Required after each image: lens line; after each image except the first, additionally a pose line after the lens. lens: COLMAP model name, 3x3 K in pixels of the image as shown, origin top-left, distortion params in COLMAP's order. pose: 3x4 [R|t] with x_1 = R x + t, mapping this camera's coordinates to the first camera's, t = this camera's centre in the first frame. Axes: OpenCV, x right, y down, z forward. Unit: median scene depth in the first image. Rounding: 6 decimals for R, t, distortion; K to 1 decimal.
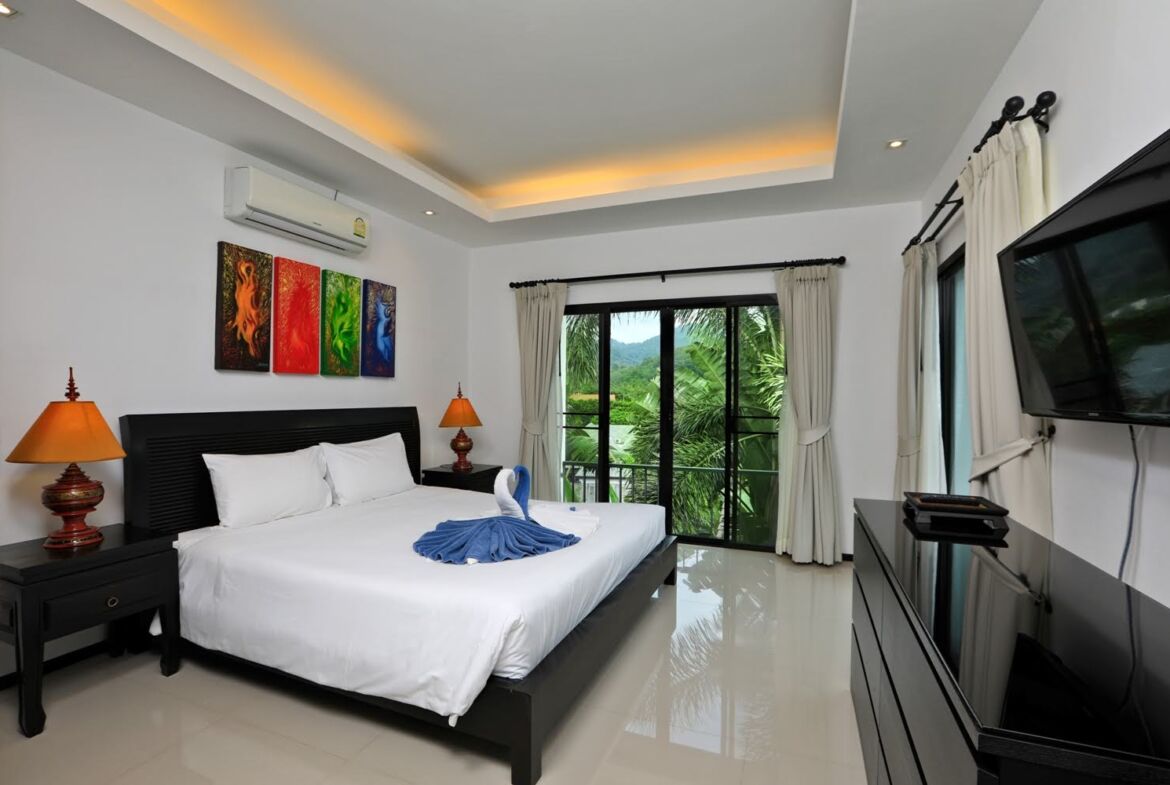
lens RADIAL K [[529.9, 0, 568.9], [0, 529.9, 393.3], [0, 0, 1]] dist [-0.000228, -0.000025]
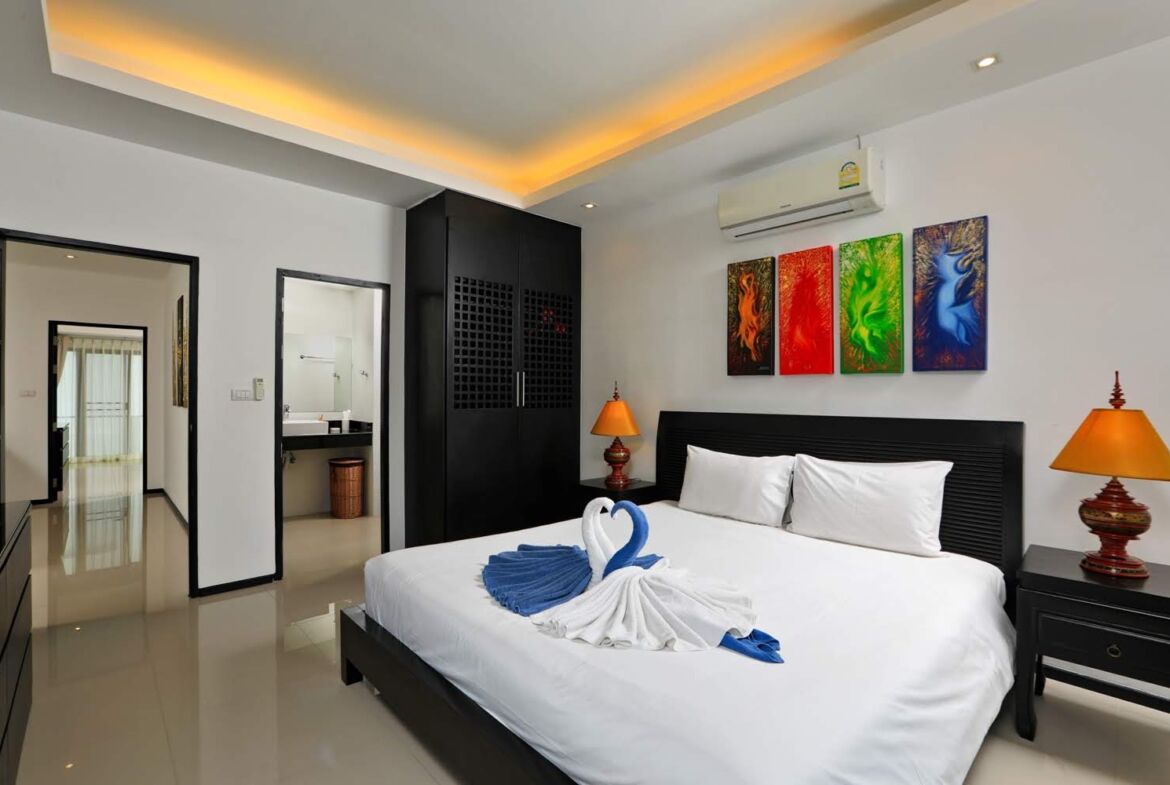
lens RADIAL K [[529.9, 0, 568.9], [0, 529.9, 393.3], [0, 0, 1]] dist [-0.000228, -0.000025]
pose [[-0.369195, -0.010410, -0.929293, 0.435145], [-0.006450, 0.999942, -0.008638, 0.004251], [0.929329, 0.002805, -0.369241, 0.892793]]
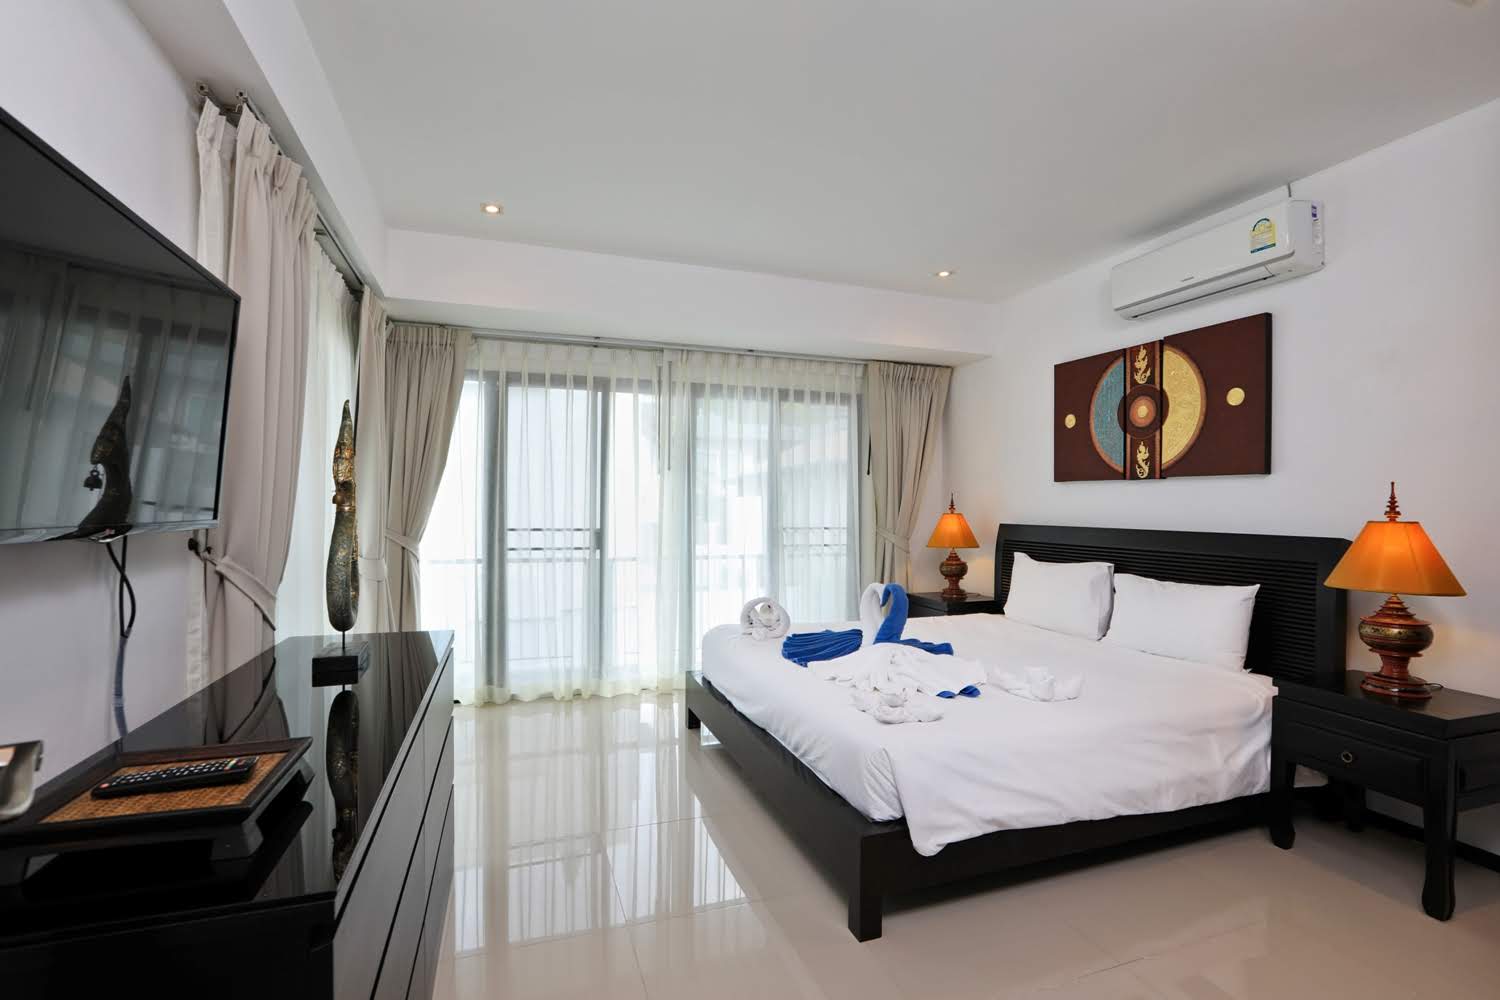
lens RADIAL K [[679.4, 0, 729.4], [0, 679.4, 501.0], [0, 0, 1]] dist [-0.000228, -0.000025]
pose [[-0.712430, -0.008757, -0.701688, 1.132764], [-0.003529, 0.999954, -0.008897, -0.007861], [0.701734, -0.003862, -0.712429, 1.949082]]
